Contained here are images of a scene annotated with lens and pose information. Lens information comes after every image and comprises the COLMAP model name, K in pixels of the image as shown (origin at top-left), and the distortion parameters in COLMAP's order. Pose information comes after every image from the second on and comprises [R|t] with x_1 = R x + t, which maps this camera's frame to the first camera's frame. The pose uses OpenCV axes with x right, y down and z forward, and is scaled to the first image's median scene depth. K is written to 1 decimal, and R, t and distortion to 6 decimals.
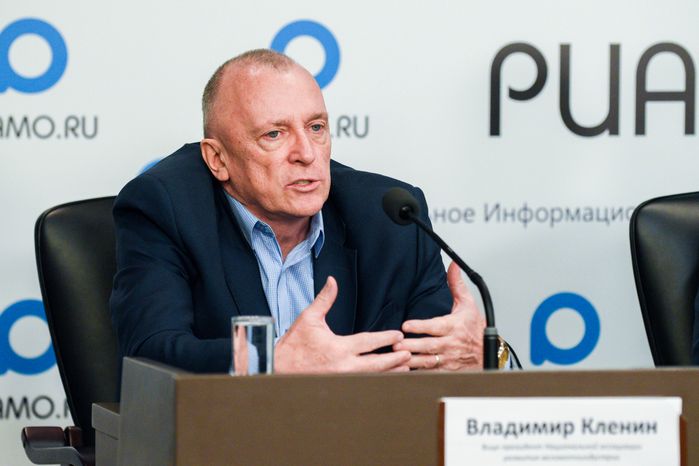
lens RADIAL K [[4366.4, 0, 370.8], [0, 4366.4, 216.4], [0, 0, 1]] dist [0.687546, 0.000000]
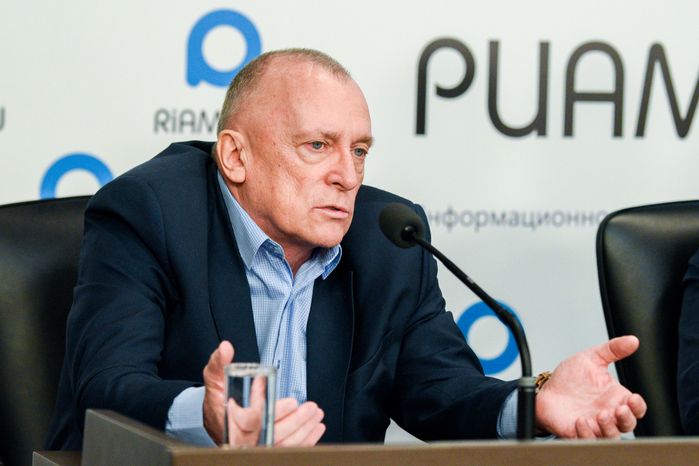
lens RADIAL K [[3221.1, 0, 351.9], [0, 3221.1, 231.2], [0, 0, 1]] dist [0.154958, 0.000000]
pose [[0.996083, 0.014504, 0.087226, -0.047223], [-0.016130, 0.999709, 0.017956, -0.009872], [-0.086940, -0.019292, 0.996027, 0.301618]]
